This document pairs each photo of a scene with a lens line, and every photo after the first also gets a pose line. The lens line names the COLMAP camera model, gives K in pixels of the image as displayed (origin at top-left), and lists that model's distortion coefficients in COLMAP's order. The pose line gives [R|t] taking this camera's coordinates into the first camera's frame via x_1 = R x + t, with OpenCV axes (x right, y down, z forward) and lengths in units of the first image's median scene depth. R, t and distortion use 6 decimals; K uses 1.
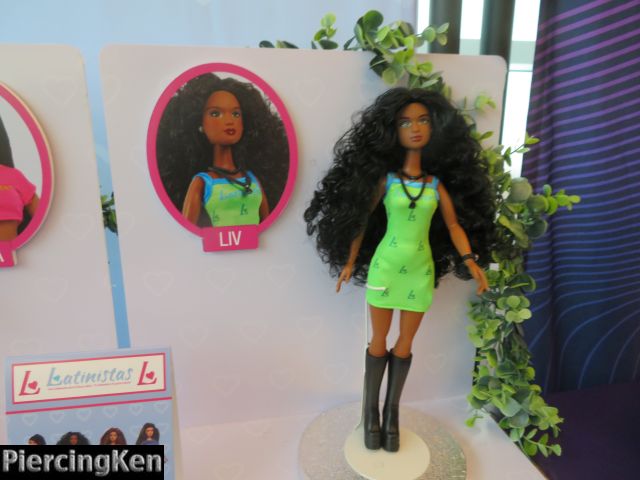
lens RADIAL K [[445.6, 0, 320.0], [0, 445.6, 240.0], [0, 0, 1]] dist [-0.026501, 0.004411]
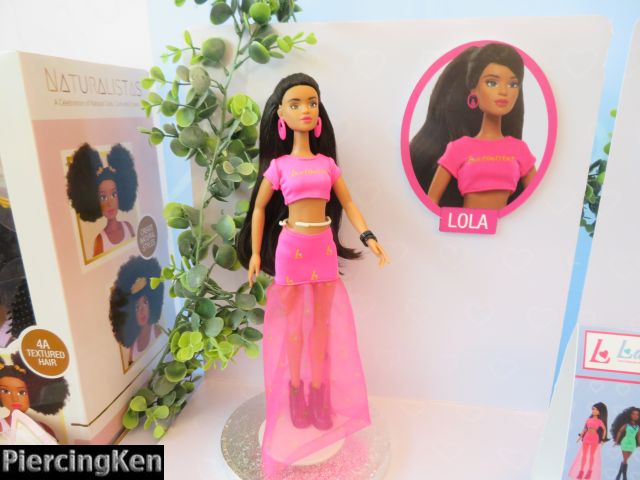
lens RADIAL K [[445.6, 0, 317.3], [0, 445.6, 238.3], [0, 0, 1]] dist [-0.006486, 0.000065]
pose [[0.932299, 0.101840, -0.347056, -0.716781], [-0.091420, 0.994735, 0.046312, 0.058803], [0.349945, -0.011449, 0.936700, -0.144466]]
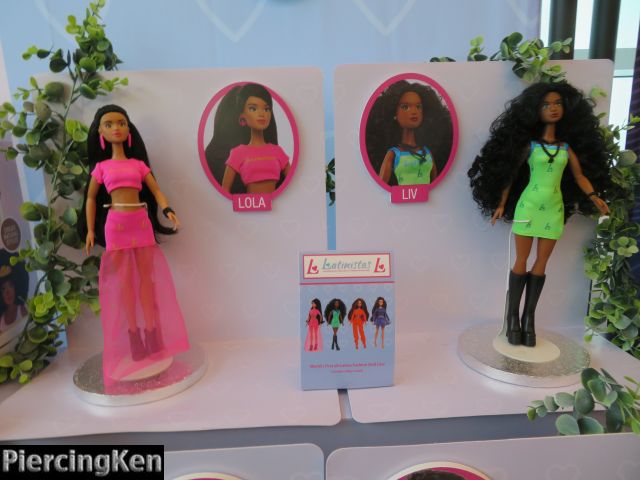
lens RADIAL K [[445.6, 0, 320.0], [0, 445.6, 240.0], [0, 0, 1]] dist [-0.026501, 0.004411]
pose [[0.987447, 0.001782, -0.157940, -0.281257], [-0.008384, 0.999118, -0.041147, 0.223577], [0.157728, 0.041955, 0.986591, -0.494383]]
